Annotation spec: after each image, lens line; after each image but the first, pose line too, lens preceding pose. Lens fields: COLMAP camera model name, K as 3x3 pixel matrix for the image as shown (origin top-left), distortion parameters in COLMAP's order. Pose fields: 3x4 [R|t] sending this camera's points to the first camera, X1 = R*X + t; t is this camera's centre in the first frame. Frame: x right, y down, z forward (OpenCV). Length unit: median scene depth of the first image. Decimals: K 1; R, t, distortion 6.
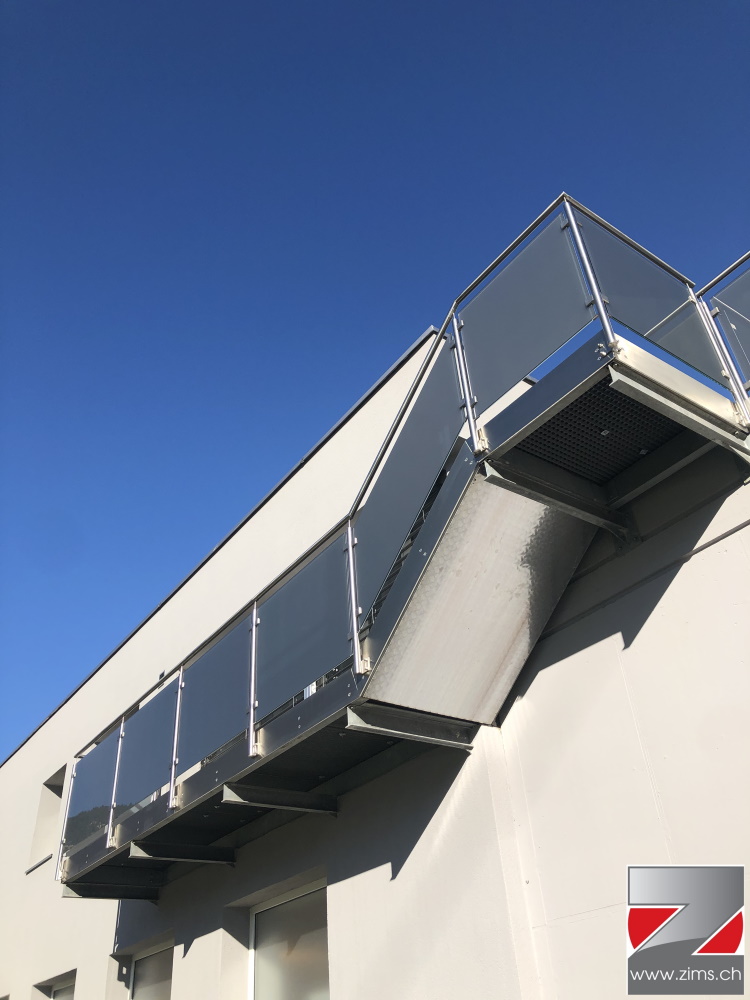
lens RADIAL K [[813.0, 0, 375.0], [0, 813.0, 500.0], [0, 0, 1]] dist [0.059243, -0.000283]
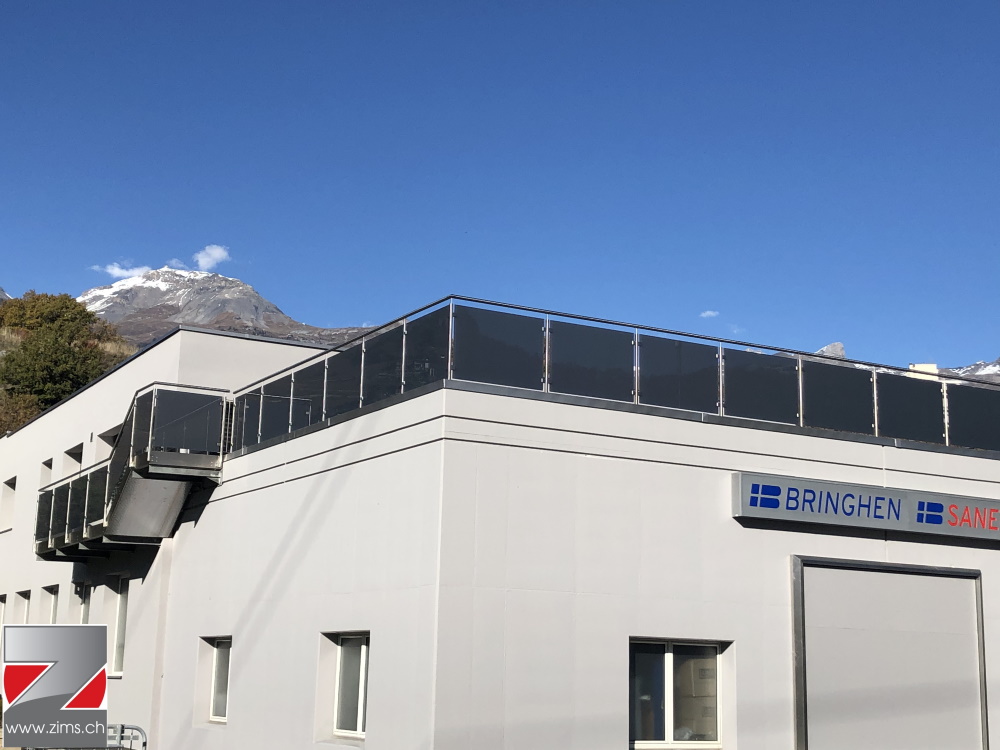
lens RADIAL K [[1500.7, 0, 500.0], [0, 1500.7, 375.0], [0, 0, 1]] dist [0.057018, -0.062231]
pose [[0.989251, 0.068264, -0.129319, 1.356949], [-0.010009, 0.913885, 0.405849, -1.647057], [0.145887, -0.400192, 0.904745, -2.266170]]
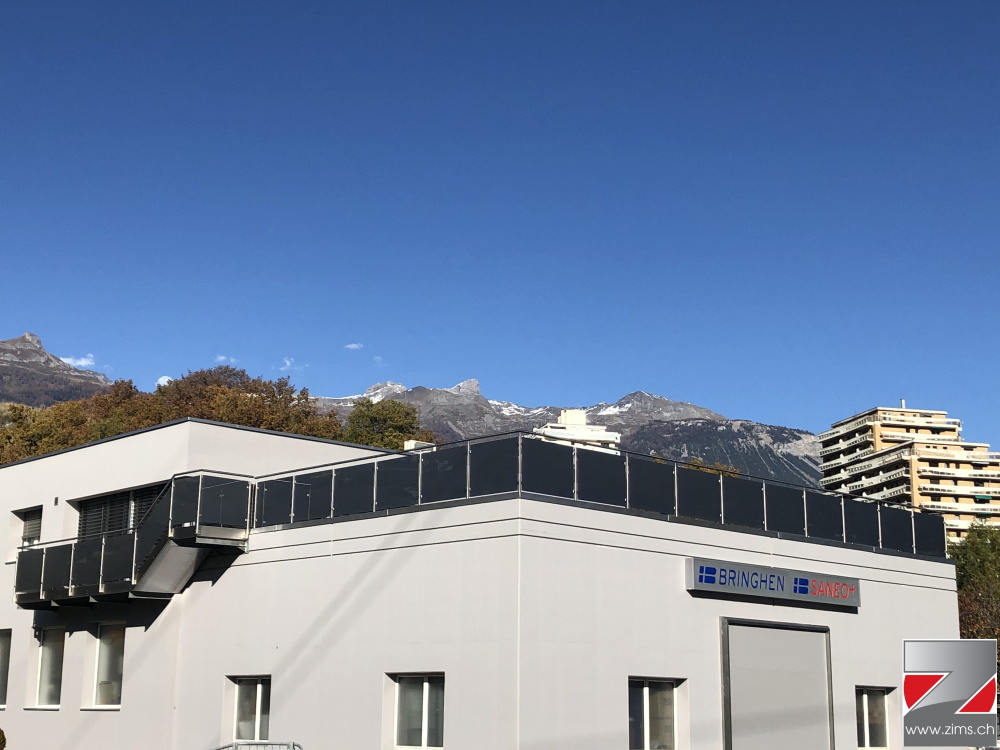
lens RADIAL K [[1500.7, 0, 500.0], [0, 1500.7, 375.0], [0, 0, 1]] dist [0.057018, -0.062231]
pose [[0.988045, 0.109571, 0.108449, 0.495078], [-0.142385, 0.918279, 0.369445, -2.159650], [-0.059106, -0.380470, 0.922903, -3.140984]]
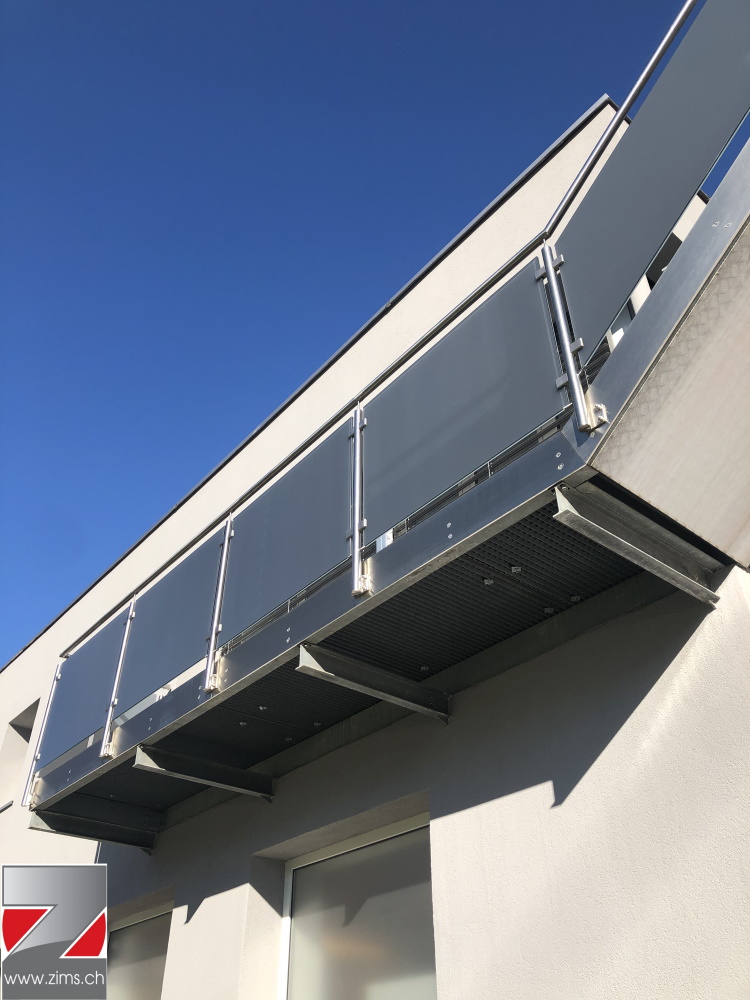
lens RADIAL K [[805.0, 0, 375.0], [0, 805.0, 500.0], [0, 0, 1]] dist [0.057569, -0.003851]
pose [[0.995563, 0.092535, 0.017094, -0.123781], [-0.091917, 0.995187, -0.033967, 0.208513], [-0.020155, 0.032245, 0.999277, 0.289278]]
